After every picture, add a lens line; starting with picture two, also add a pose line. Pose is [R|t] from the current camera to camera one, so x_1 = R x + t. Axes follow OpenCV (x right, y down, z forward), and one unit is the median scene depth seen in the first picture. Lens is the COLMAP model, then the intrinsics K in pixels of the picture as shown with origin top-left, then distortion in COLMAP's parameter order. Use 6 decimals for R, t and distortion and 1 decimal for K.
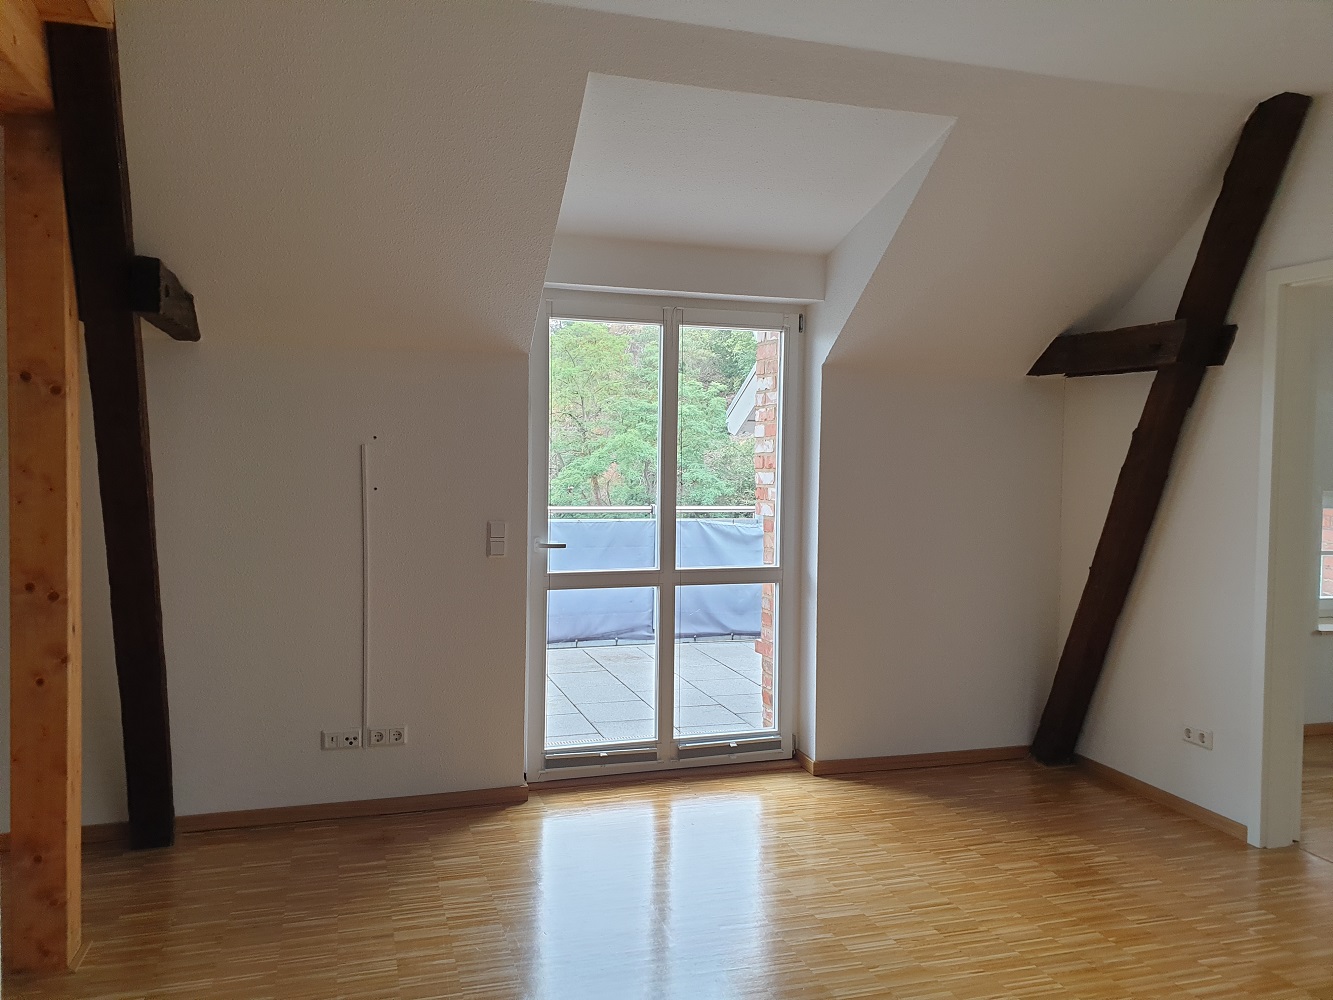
lens RADIAL K [[1030.3, 0, 655.0], [0, 1030.3, 496.2], [0, 0, 1]] dist [0.062989, -0.055154]
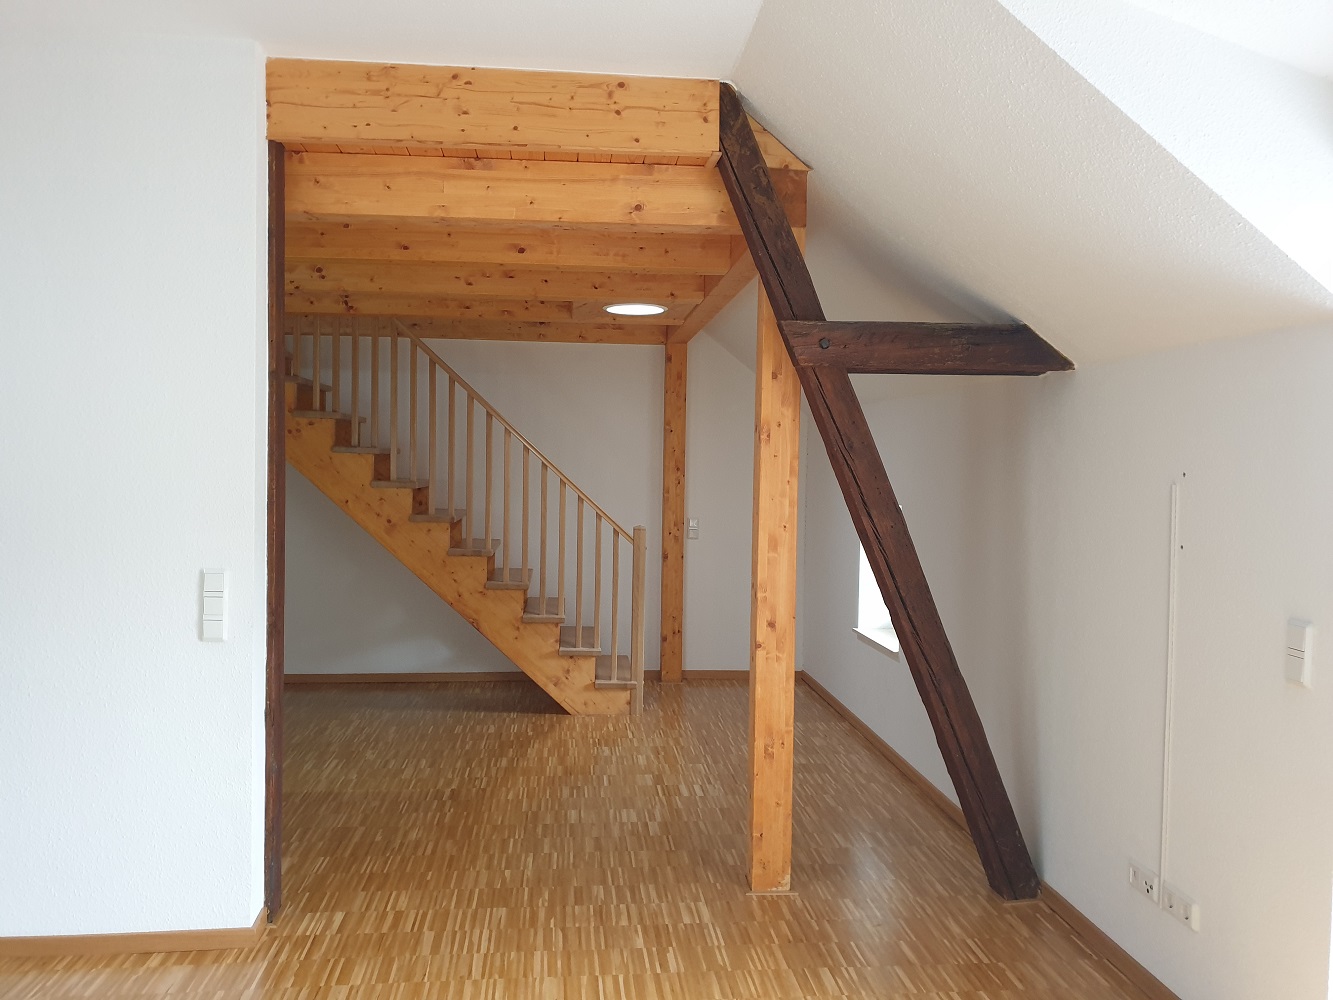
lens RADIAL K [[1047.4, 0, 666.5], [0, 1047.4, 500.0], [0, 0, 1]] dist [0.078130, -0.066979]
pose [[-0.199588, 0.027857, -0.979484, 0.486635], [-0.053238, 0.997811, 0.039227, -0.047144], [0.978433, 0.059975, -0.197668, 0.770651]]
